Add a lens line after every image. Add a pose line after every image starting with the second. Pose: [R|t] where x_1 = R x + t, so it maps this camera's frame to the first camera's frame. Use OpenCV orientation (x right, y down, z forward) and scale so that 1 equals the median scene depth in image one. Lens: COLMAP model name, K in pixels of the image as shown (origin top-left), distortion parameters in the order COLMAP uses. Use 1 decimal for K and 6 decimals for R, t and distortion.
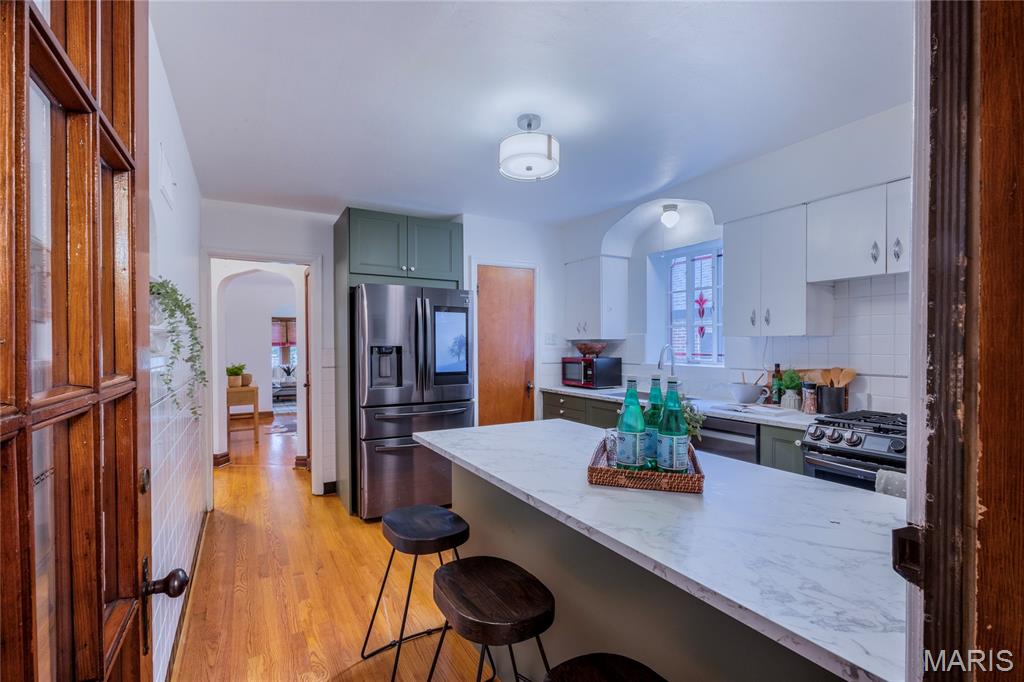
lens RADIAL K [[461.8, 0, 511.2], [0, 461.8, 346.3], [0, 0, 1]] dist [0.001901, 0.000340]
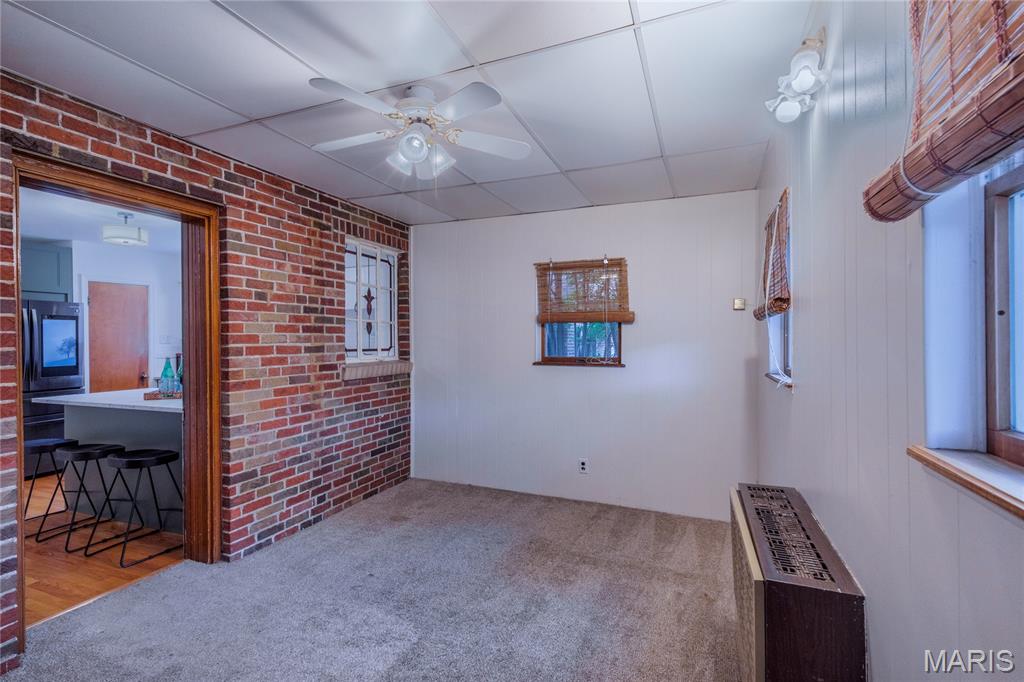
lens RADIAL K [[461.8, 0, 510.6], [0, 461.8, 339.6], [0, 0, 1]] dist [0.001901, 0.000340]
pose [[0.793815, -0.003503, 0.608150, 0.076002], [0.003338, 0.999993, 0.001404, -0.015581], [-0.608151, 0.000915, 0.793821, -0.725779]]
